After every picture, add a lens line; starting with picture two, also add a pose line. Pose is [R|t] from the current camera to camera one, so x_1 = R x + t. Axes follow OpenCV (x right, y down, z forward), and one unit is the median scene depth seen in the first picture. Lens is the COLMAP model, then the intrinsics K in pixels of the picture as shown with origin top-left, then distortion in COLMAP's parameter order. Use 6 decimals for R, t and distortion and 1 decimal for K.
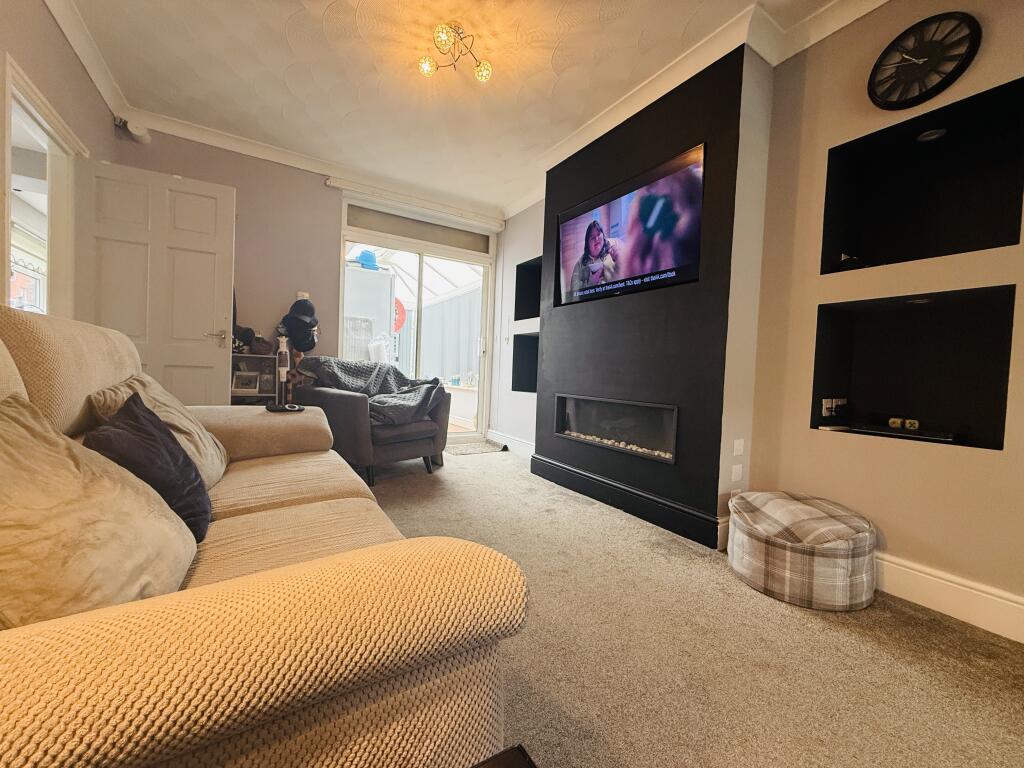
lens RADIAL K [[404.7, 0, 513.4], [0, 404.7, 382.4], [0, 0, 1]] dist [0.000061, 0.000410]
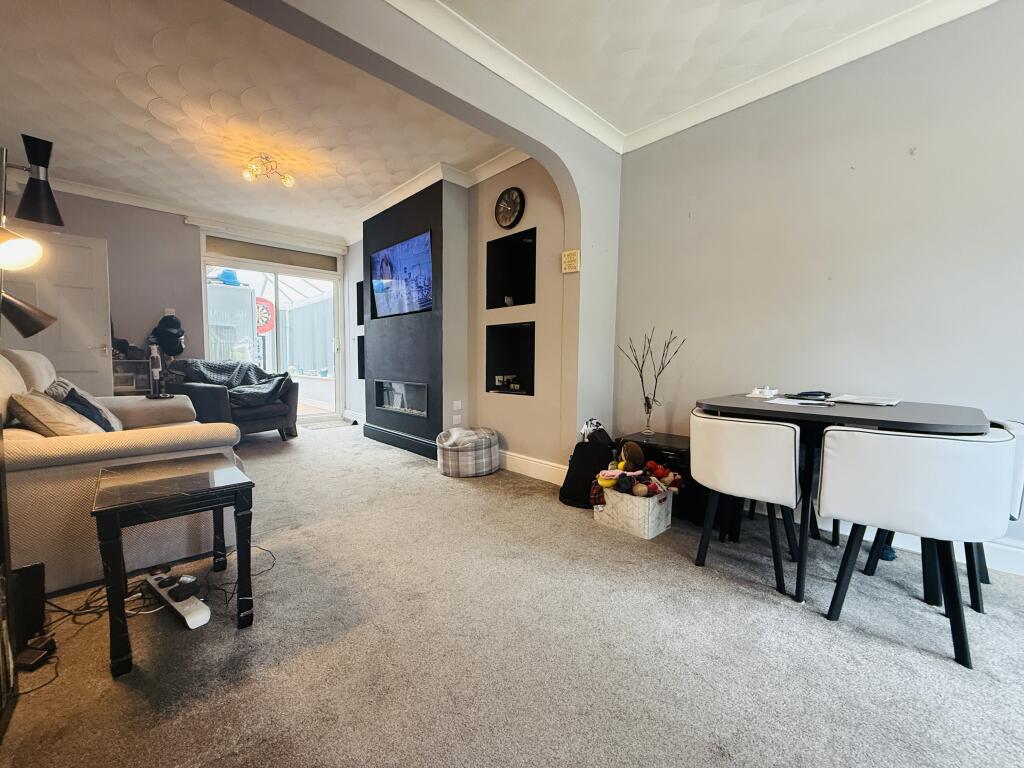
lens RADIAL K [[404.7, 0, 511.0], [0, 404.7, 383.7], [0, 0, 1]] dist [0.000061, 0.000410]
pose [[0.978246, -0.045018, 0.202503, 0.282437], [0.037716, 0.998497, 0.039777, 0.002946], [-0.203989, -0.031274, 0.978473, -0.508356]]
